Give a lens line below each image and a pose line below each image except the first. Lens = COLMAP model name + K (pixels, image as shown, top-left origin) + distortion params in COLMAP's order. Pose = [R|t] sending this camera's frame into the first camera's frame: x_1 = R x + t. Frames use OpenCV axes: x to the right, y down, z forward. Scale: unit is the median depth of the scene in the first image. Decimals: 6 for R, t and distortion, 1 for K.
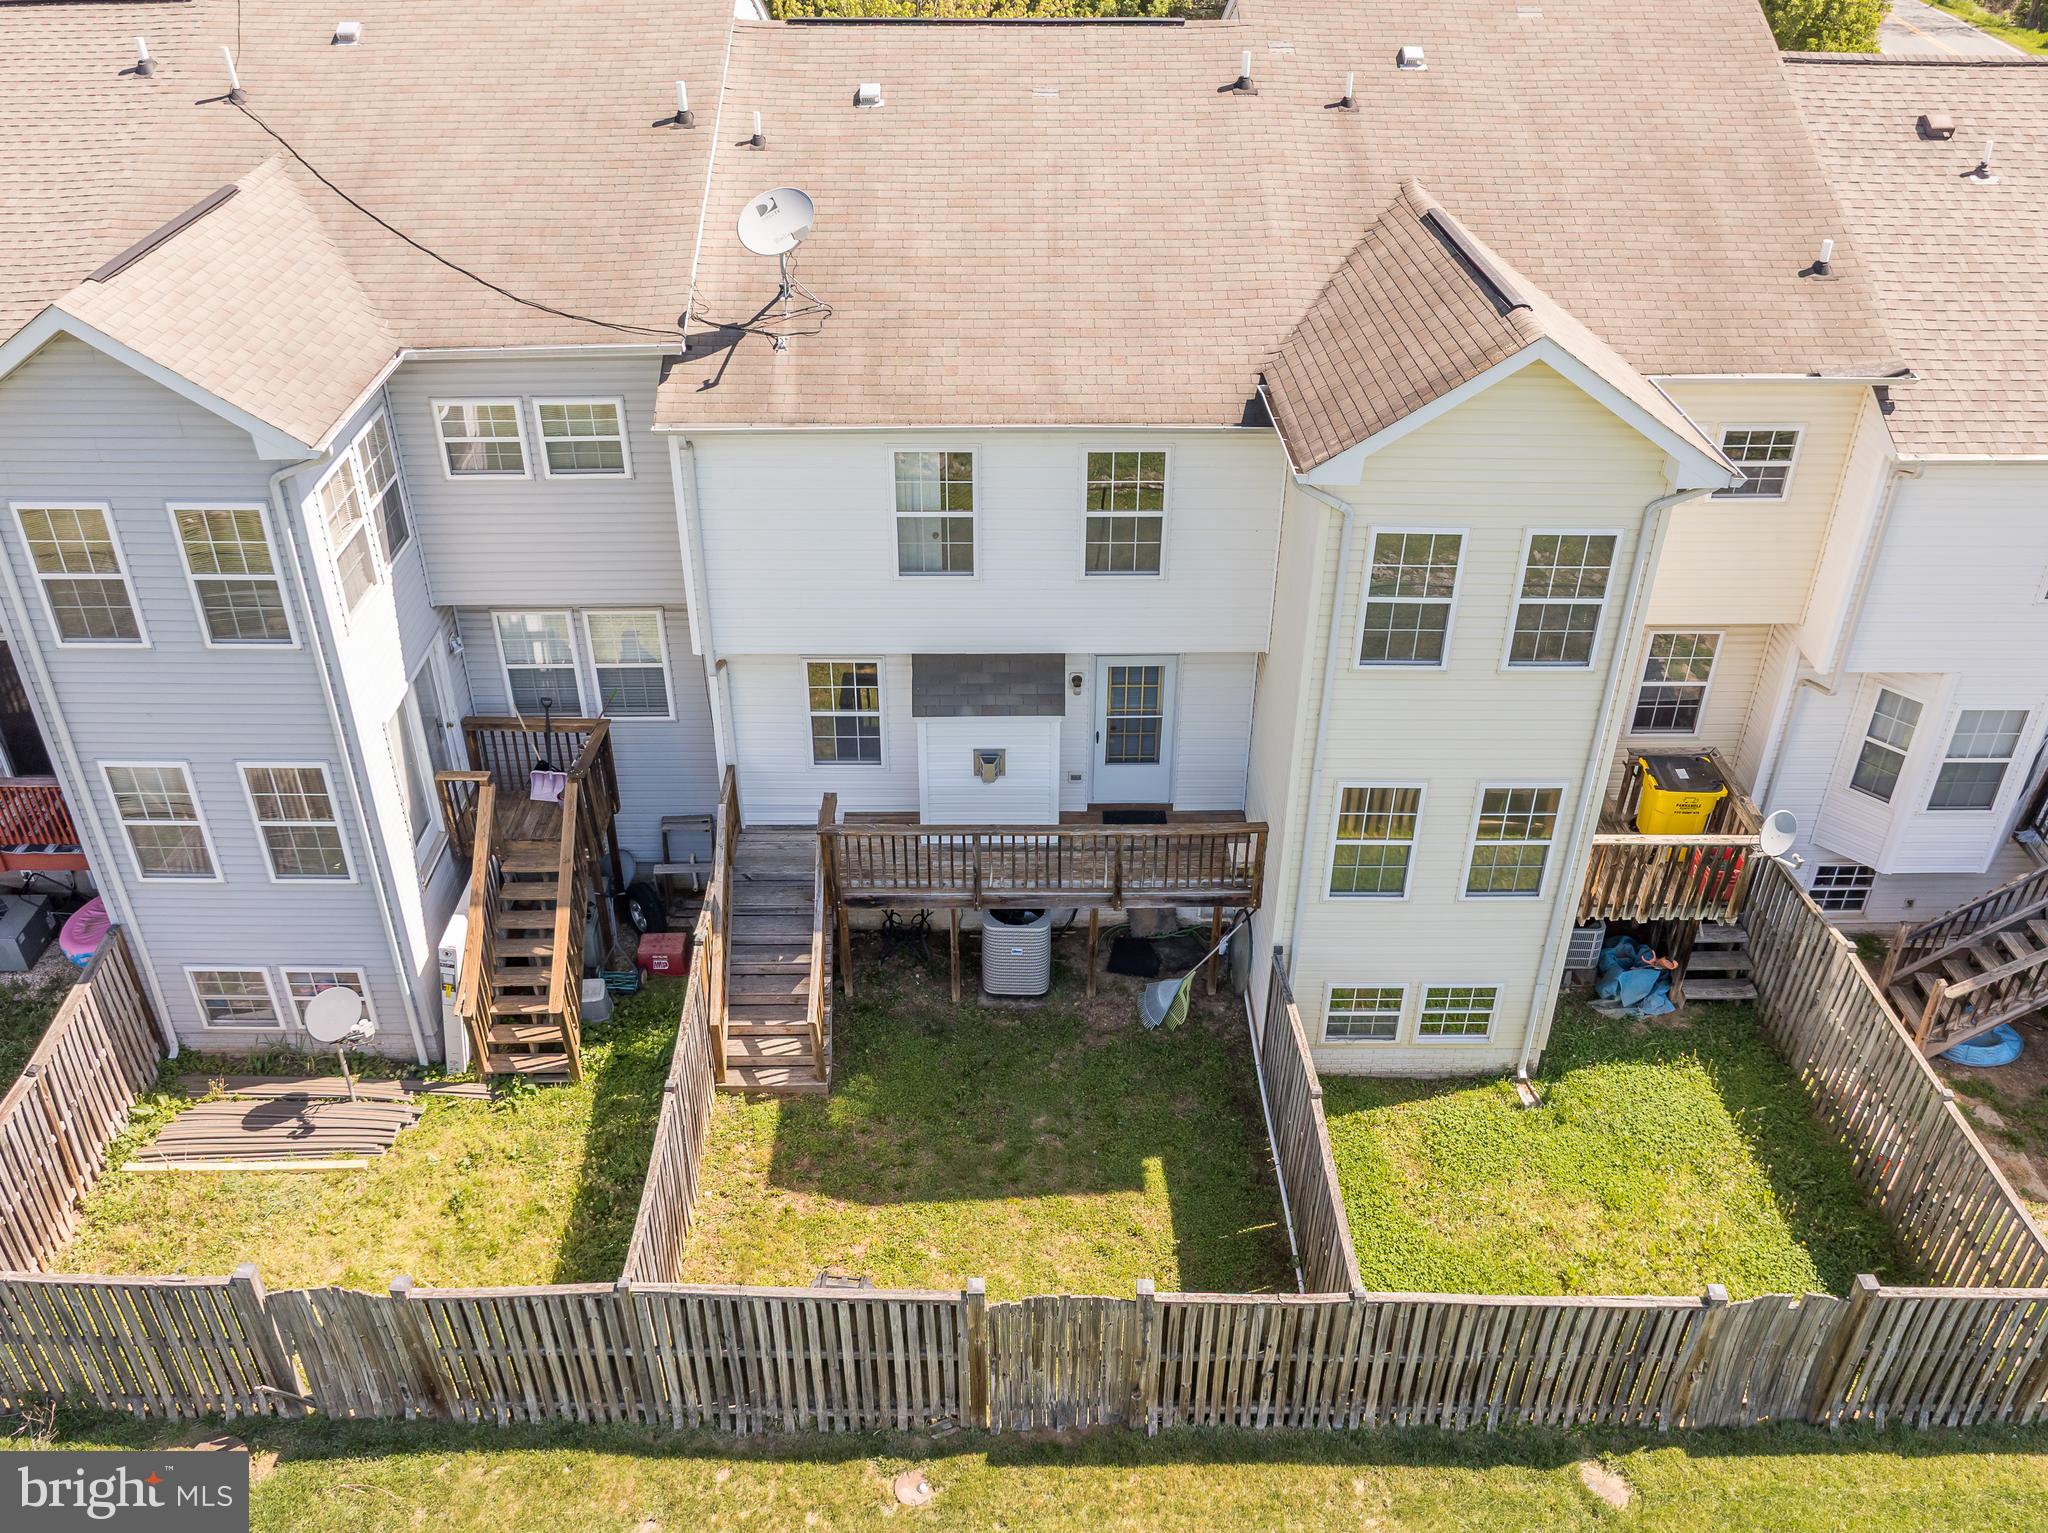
lens RADIAL K [[1624.2, 0, 1023.5], [0, 1624.2, 765.3], [0, 0, 1]] dist [-0.022963, -0.015024]
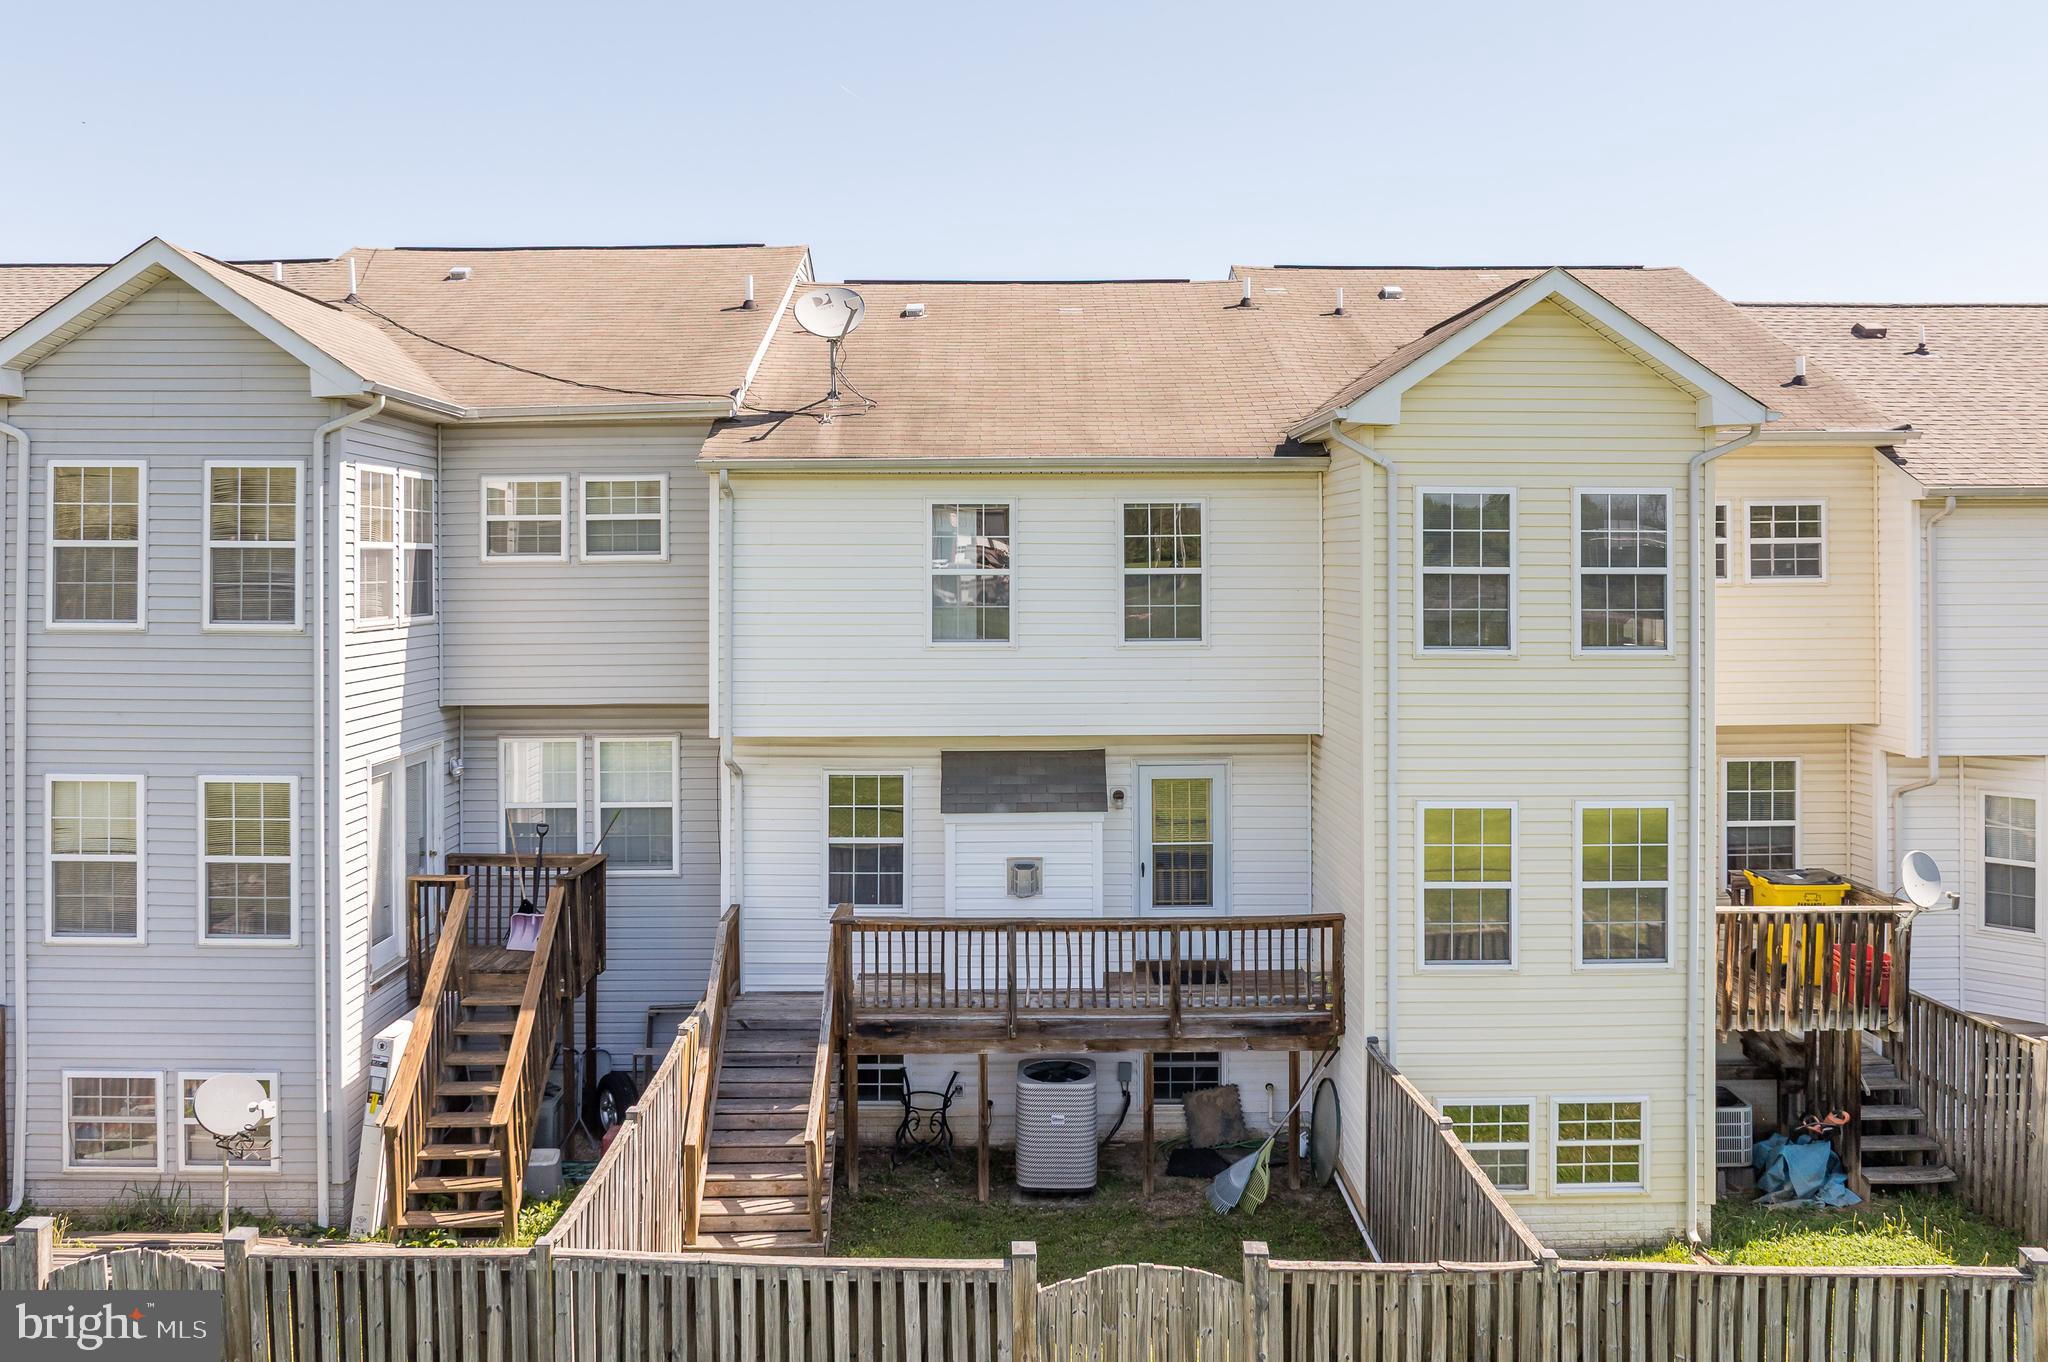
lens RADIAL K [[1584.8, 0, 1021.7], [0, 1584.8, 681.6], [0, 0, 1]] dist [-0.040700, 0.013714]
pose [[0.999967, -0.008096, 0.000092, -0.022868], [0.006885, 0.844265, -0.535882, 0.391138], [0.004261, 0.535865, 0.844293, 0.209398]]
